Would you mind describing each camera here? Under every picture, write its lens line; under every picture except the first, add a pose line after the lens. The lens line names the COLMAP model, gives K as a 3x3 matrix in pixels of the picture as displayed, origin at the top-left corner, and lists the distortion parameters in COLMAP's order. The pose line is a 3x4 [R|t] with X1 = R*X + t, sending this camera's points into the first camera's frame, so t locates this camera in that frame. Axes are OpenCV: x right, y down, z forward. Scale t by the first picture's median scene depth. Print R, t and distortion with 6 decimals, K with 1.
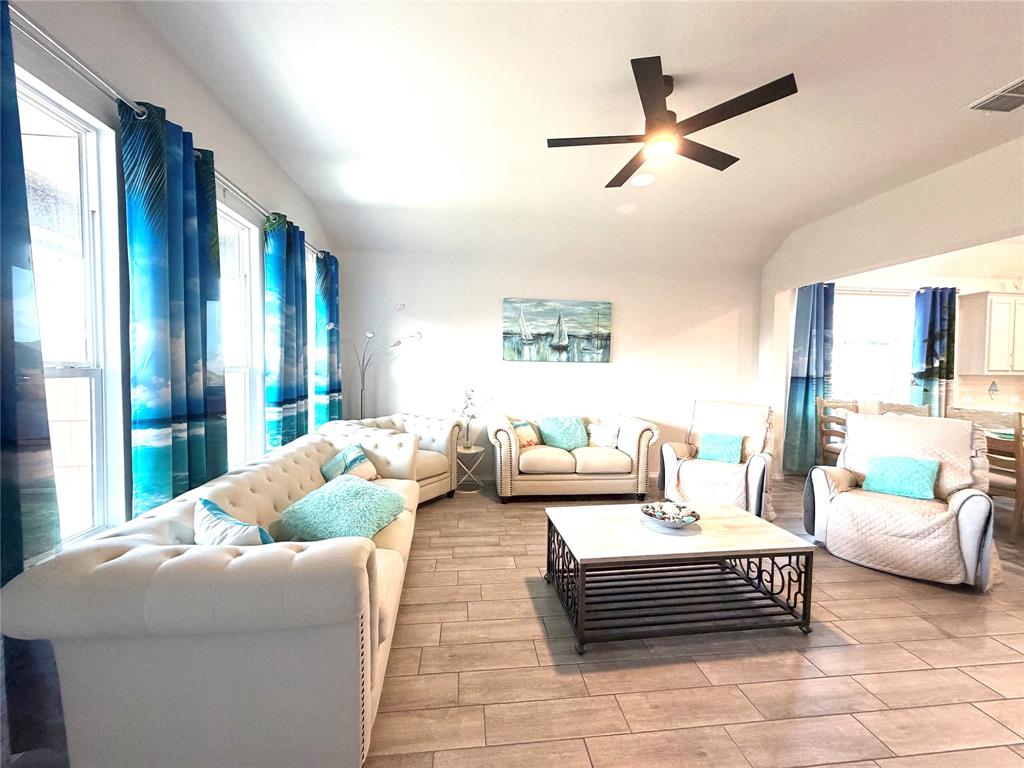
lens RADIAL K [[407.5, 0, 509.3], [0, 407.5, 385.0], [0, 0, 1]] dist [-0.000799, 0.000619]
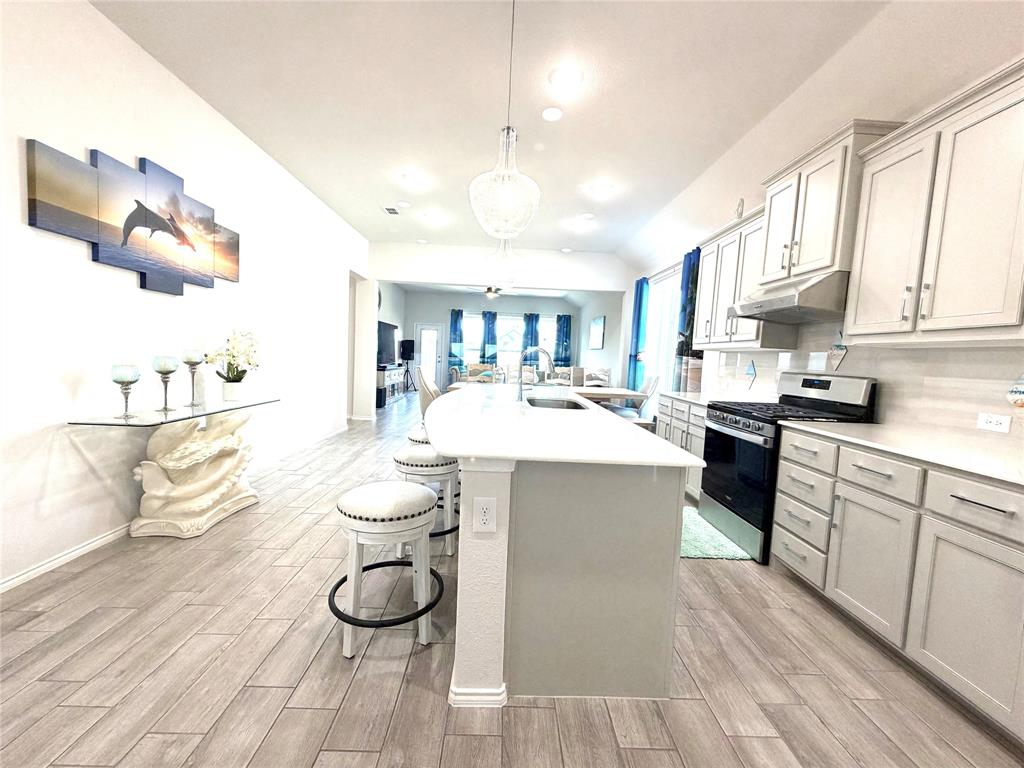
lens RADIAL K [[407.5, 0, 509.0], [0, 407.5, 383.8], [0, 0, 1]] dist [-0.000799, 0.000619]
pose [[-0.095850, 0.053934, -0.993934, 2.539006], [-0.087755, 0.994185, 0.062410, 0.028960], [0.991520, 0.093205, -0.090560, 0.916907]]
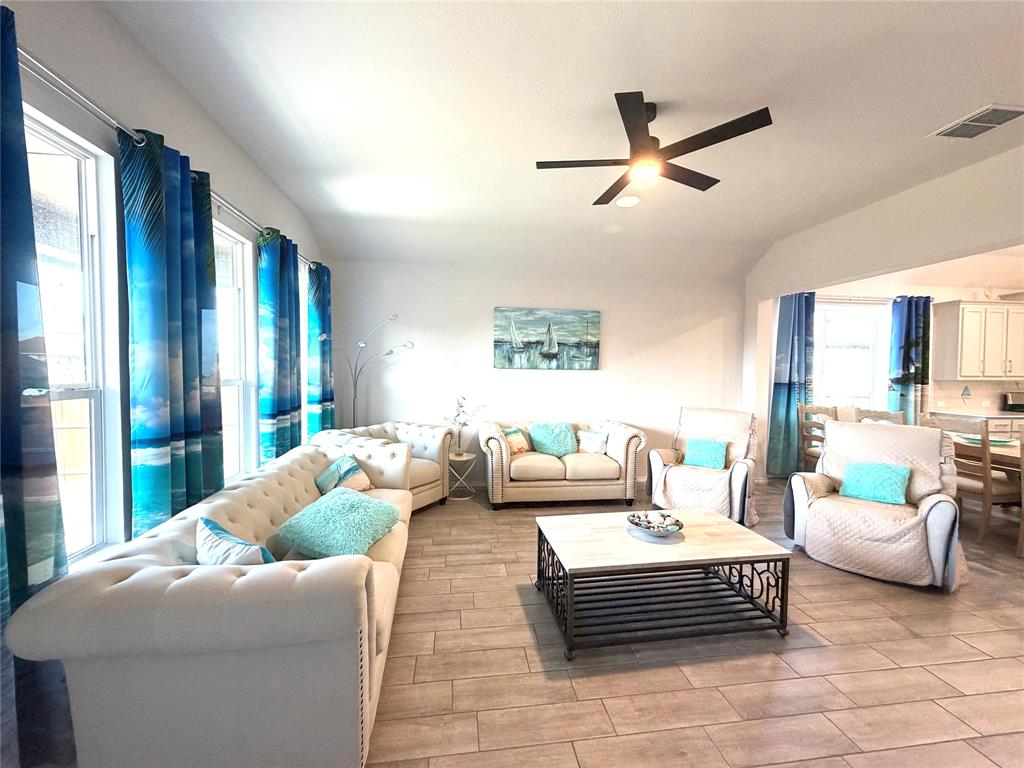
lens RADIAL K [[407.5, 0, 509.4], [0, 407.5, 385.2], [0, 0, 1]] dist [-0.000799, 0.000619]
pose [[0.999754, -0.003504, 0.021920, 0.000436], [0.003538, 0.999993, -0.001499, -0.019230], [-0.021914, 0.001576, 0.999759, -0.018467]]
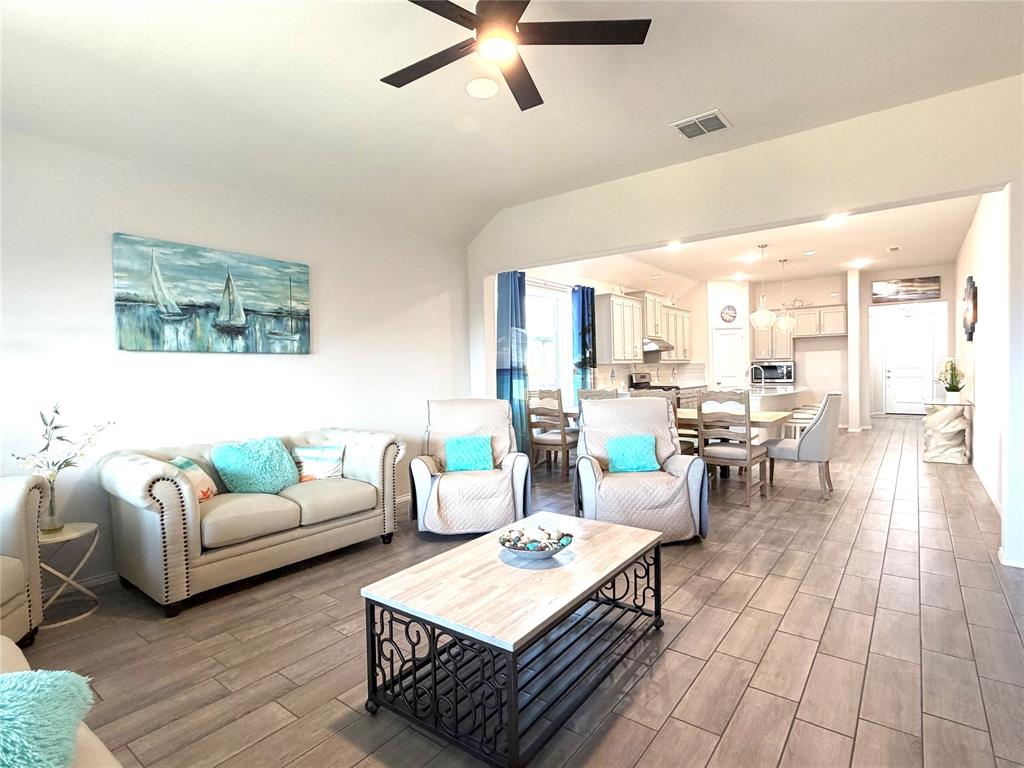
lens RADIAL K [[523.7, 0, 510.2], [0, 523.7, 385.5], [0, 0, 1]] dist [-0.001670, 0.000883]
pose [[0.695891, -0.047254, 0.716591, -0.176160], [0.058282, 0.998257, 0.009229, 0.009711], [-0.715778, 0.035342, 0.697433, 0.192626]]
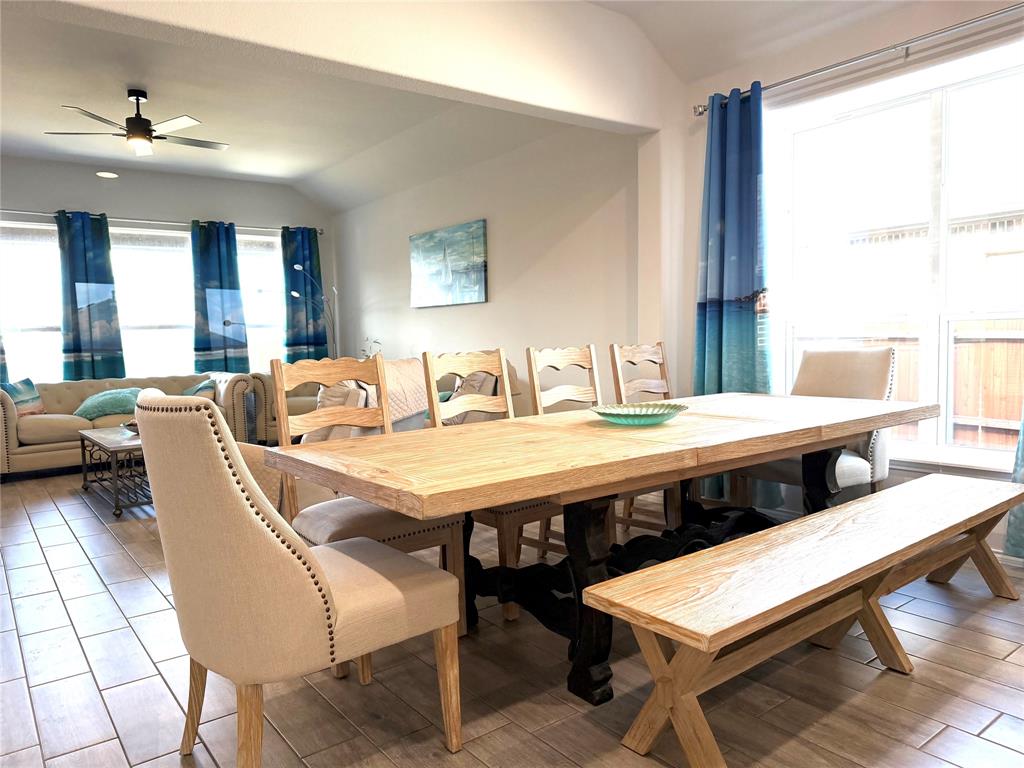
lens RADIAL K [[718.7, 0, 513.2], [0, 718.7, 386.8], [0, 0, 1]] dist [0.053079, -0.072565]
pose [[0.513598, 0.031675, -0.857446, 1.655127], [-0.002685, 0.999373, 0.035309, 0.061655], [0.858027, -0.015832, 0.513360, 0.455633]]
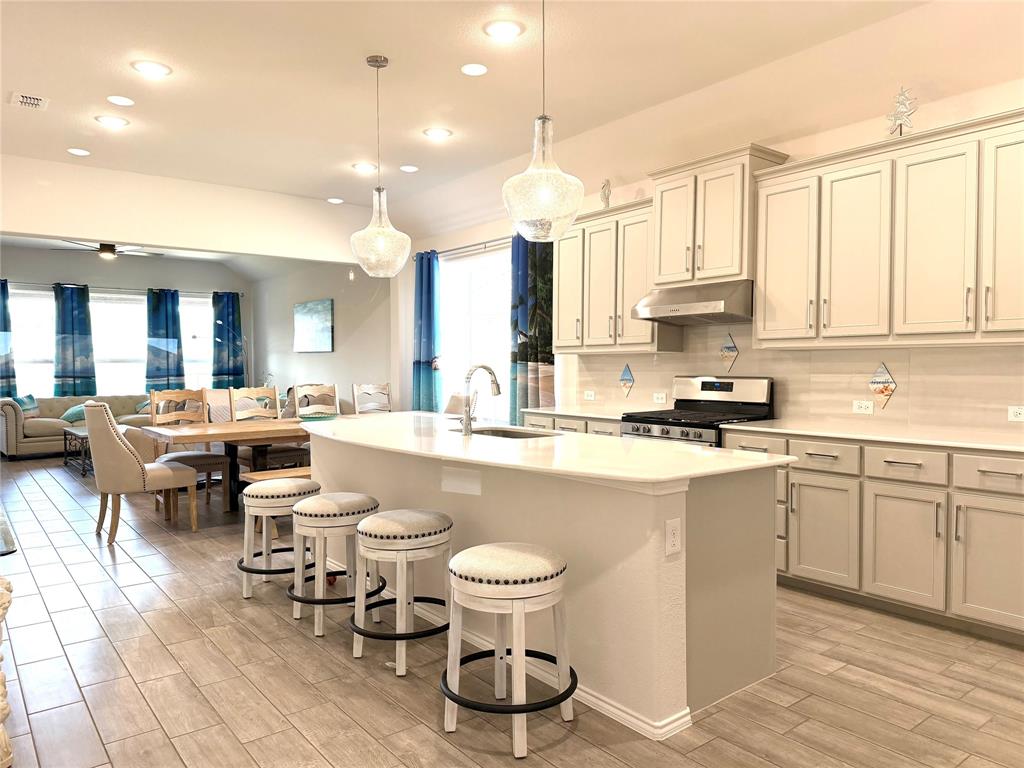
lens RADIAL K [[718.7, 0, 511.5], [0, 718.7, 384.4], [0, 0, 1]] dist [0.053079, -0.072565]
pose [[0.525078, 0.009913, -0.850996, 2.653915], [-0.025186, 0.999675, -0.003895, 0.036529], [0.850681, 0.023478, 0.525157, 0.452615]]
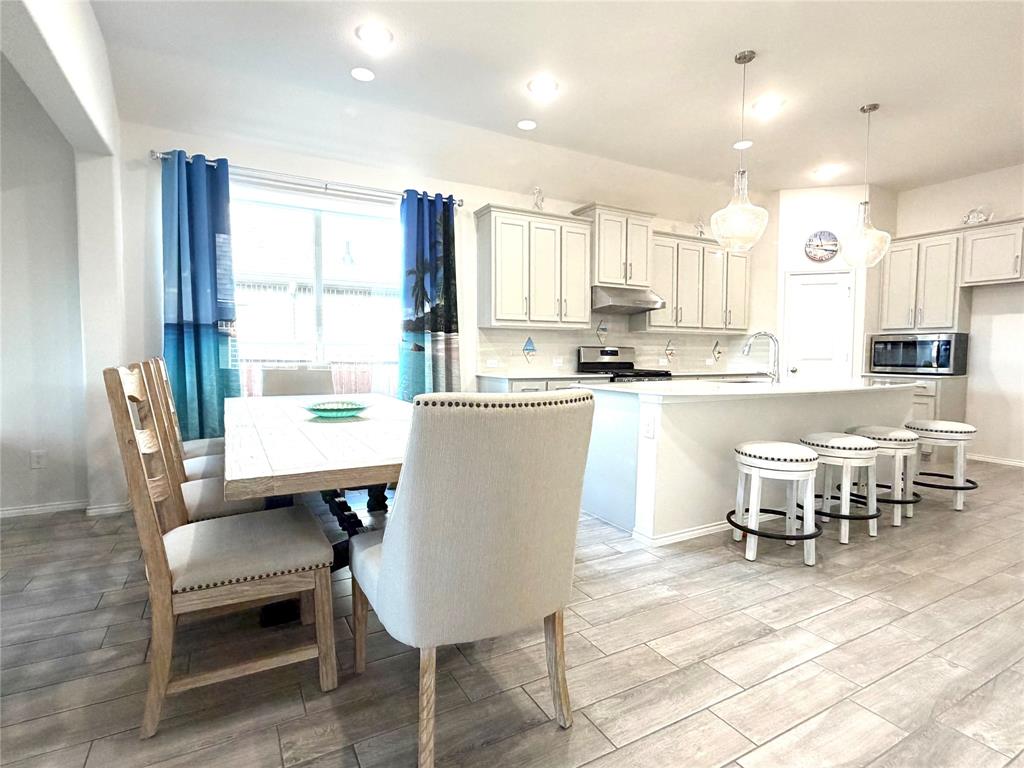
lens RADIAL K [[523.7, 0, 510.9], [0, 523.7, 385.1], [0, 0, 1]] dist [-0.001670, 0.000883]
pose [[0.923143, -0.030003, 0.383284, 1.080688], [0.020643, 0.999380, 0.028511, 0.065605], [-0.383901, -0.018407, 0.923191, 0.201865]]
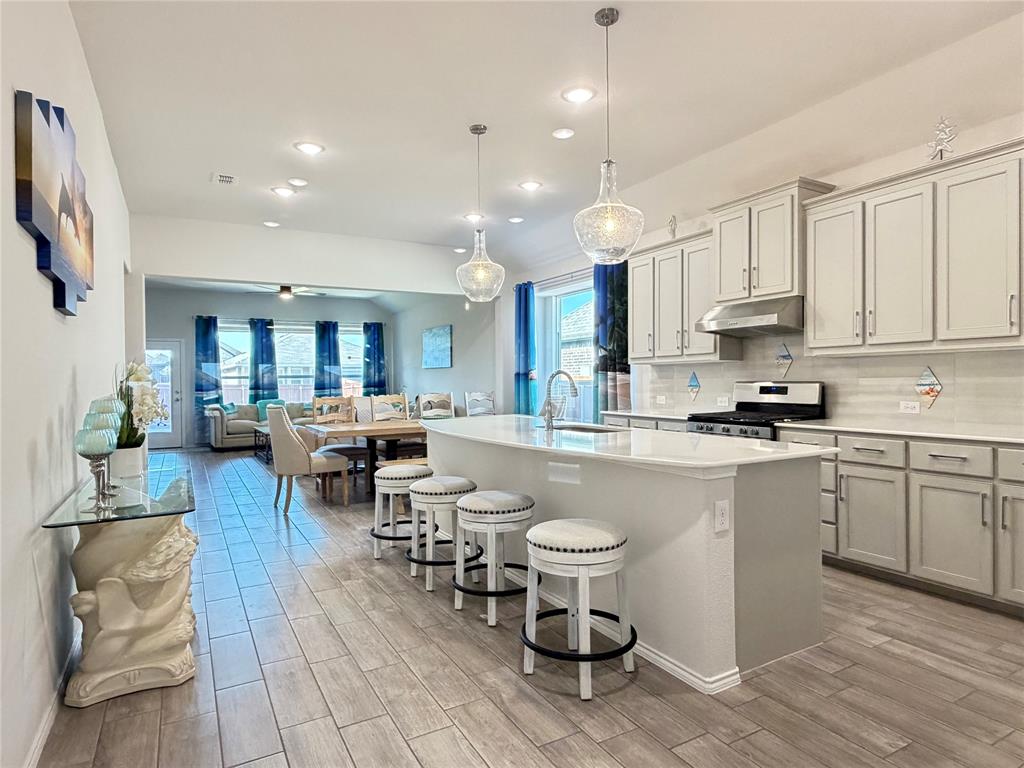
lens RADIAL K [[593.2, 0, 509.9], [0, 593.2, 384.2], [0, 0, 1]] dist [-0.001755, 0.002995]
pose [[0.385187, -0.010308, -0.922781, 2.657171], [-0.021483, 0.999566, -0.020133, 0.048093], [0.922588, 0.027579, 0.384799, 0.480247]]
